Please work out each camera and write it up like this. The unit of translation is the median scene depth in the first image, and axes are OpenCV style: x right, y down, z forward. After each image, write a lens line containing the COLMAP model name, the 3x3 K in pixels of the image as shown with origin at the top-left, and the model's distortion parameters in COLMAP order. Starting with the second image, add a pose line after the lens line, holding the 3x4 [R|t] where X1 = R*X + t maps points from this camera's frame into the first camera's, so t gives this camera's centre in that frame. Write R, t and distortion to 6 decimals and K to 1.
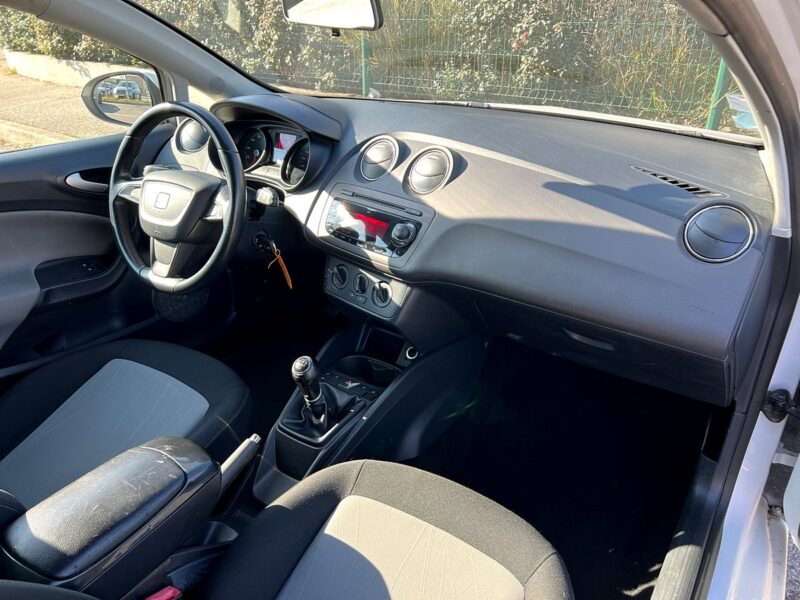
lens RADIAL K [[610.5, 0, 399.2], [0, 610.5, 298.6], [0, 0, 1]] dist [0.053258, -0.084645]
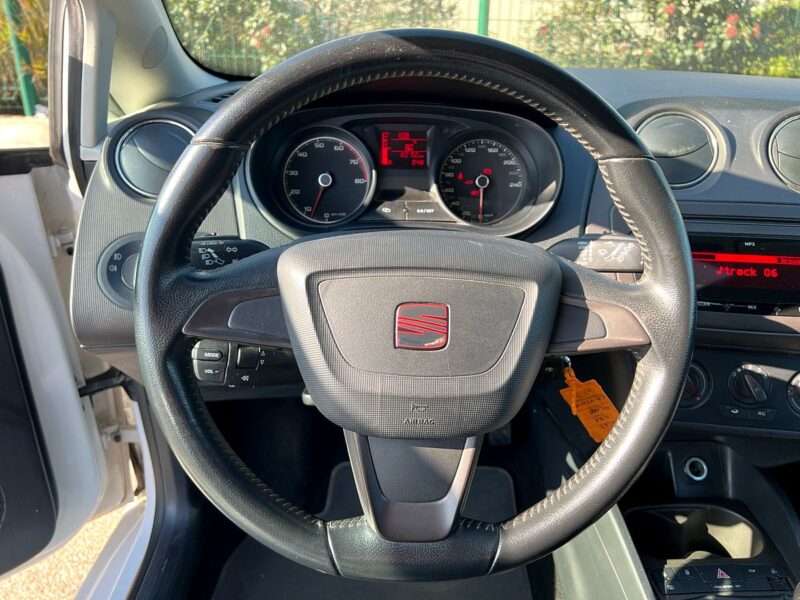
lens RADIAL K [[610.5, 0, 399.2], [0, 610.5, 298.6], [0, 0, 1]] dist [0.053258, -0.084645]
pose [[0.805977, -0.229662, 0.545580, -0.530683], [0.248643, 0.967766, 0.040065, -0.175089], [-0.537195, 0.103363, 0.837101, 0.664689]]
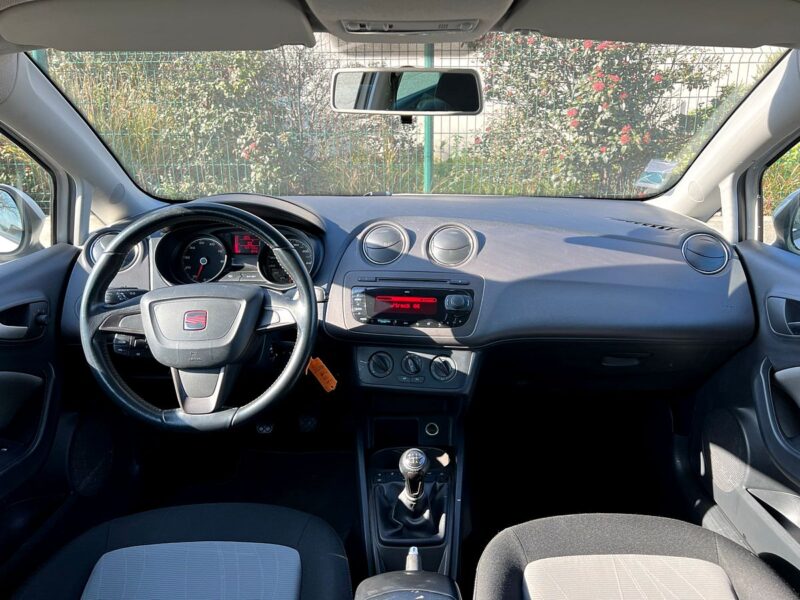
lens RADIAL K [[600.7, 0, 395.8], [0, 600.7, 298.4], [0, 0, 1]] dist [0.058396, -0.055160]
pose [[0.825848, -0.165160, 0.539163, -0.549858], [0.253665, 0.962750, -0.093628, -0.038742], [-0.503616, 0.214089, 0.836981, 0.163315]]
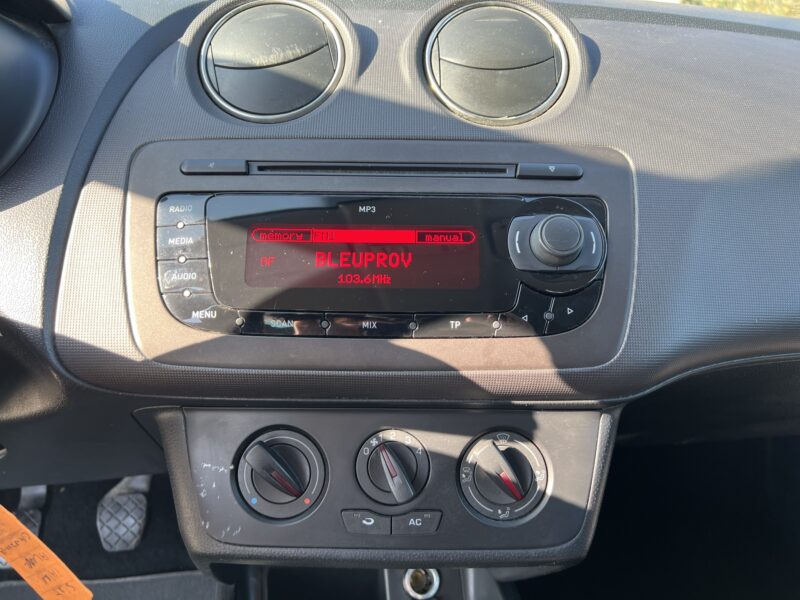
lens RADIAL K [[601.3, 0, 400.0], [0, 601.3, 300.6], [0, 0, 1]] dist [0.058489, -0.056109]
pose [[0.710212, -0.232347, 0.664541, -0.210368], [0.292834, 0.955927, 0.021266, -0.093963], [-0.640193, 0.179496, 0.746950, 0.723037]]
